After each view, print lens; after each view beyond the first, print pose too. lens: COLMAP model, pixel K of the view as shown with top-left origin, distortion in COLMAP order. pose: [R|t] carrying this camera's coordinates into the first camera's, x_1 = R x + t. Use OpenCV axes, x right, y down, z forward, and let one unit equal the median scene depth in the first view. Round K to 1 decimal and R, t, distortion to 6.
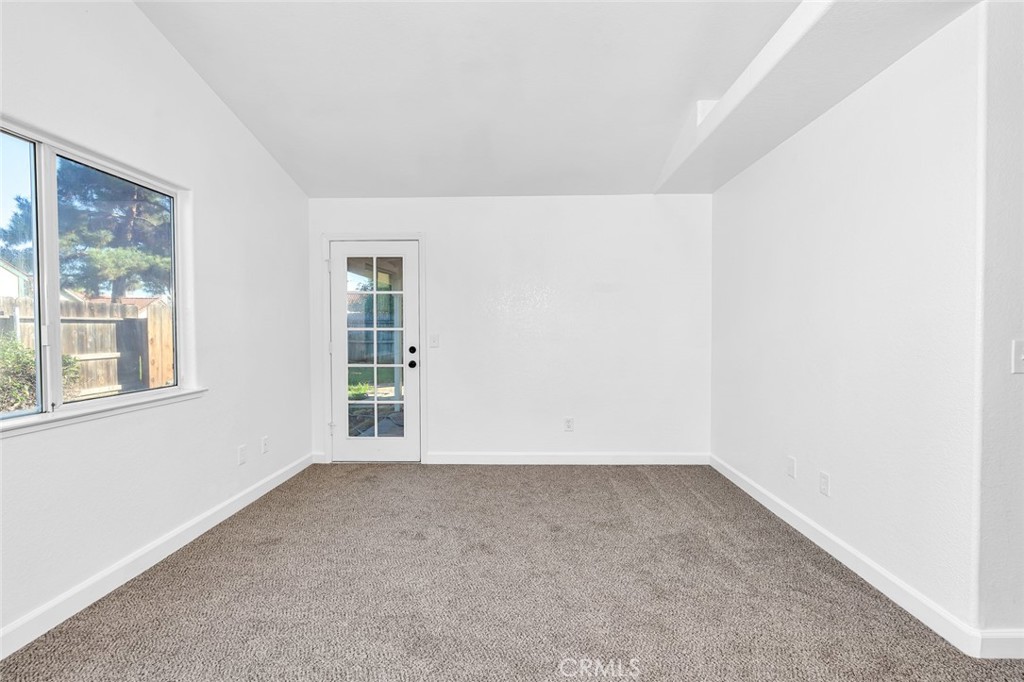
lens RADIAL K [[477.9, 0, 517.2], [0, 477.9, 352.3], [0, 0, 1]] dist [-0.002509, 0.000512]
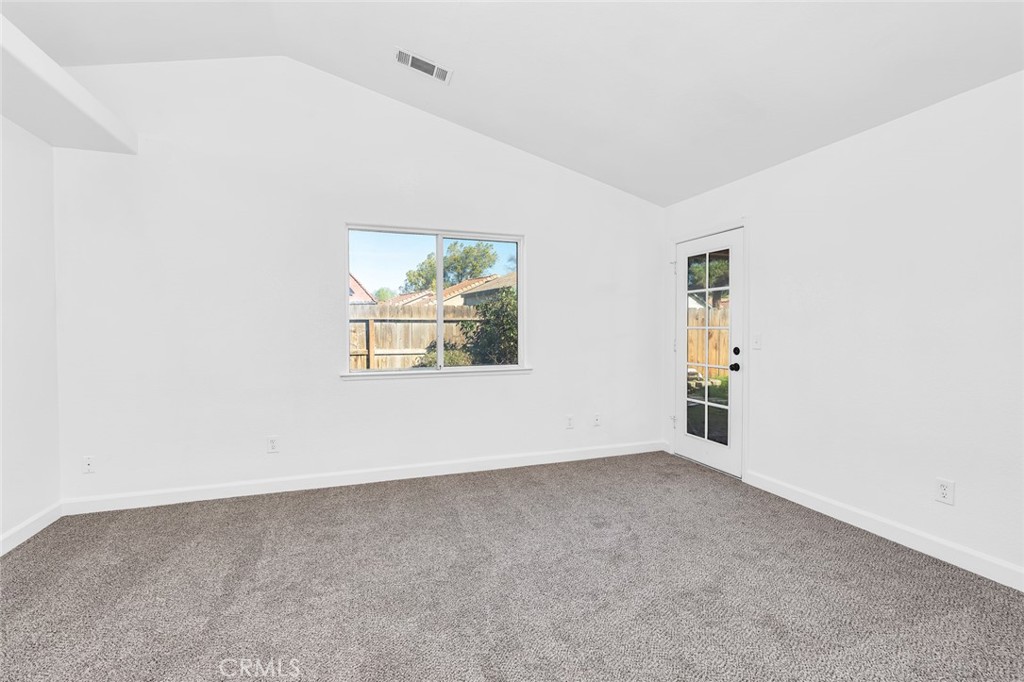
lens RADIAL K [[477.9, 0, 517.2], [0, 477.9, 352.3], [0, 0, 1]] dist [-0.002509, 0.000512]
pose [[0.334127, 0.051590, -0.941115, 0.504831], [-0.046722, 0.998180, 0.038131, -0.018368], [0.941369, 0.031231, 0.335930, 0.328405]]
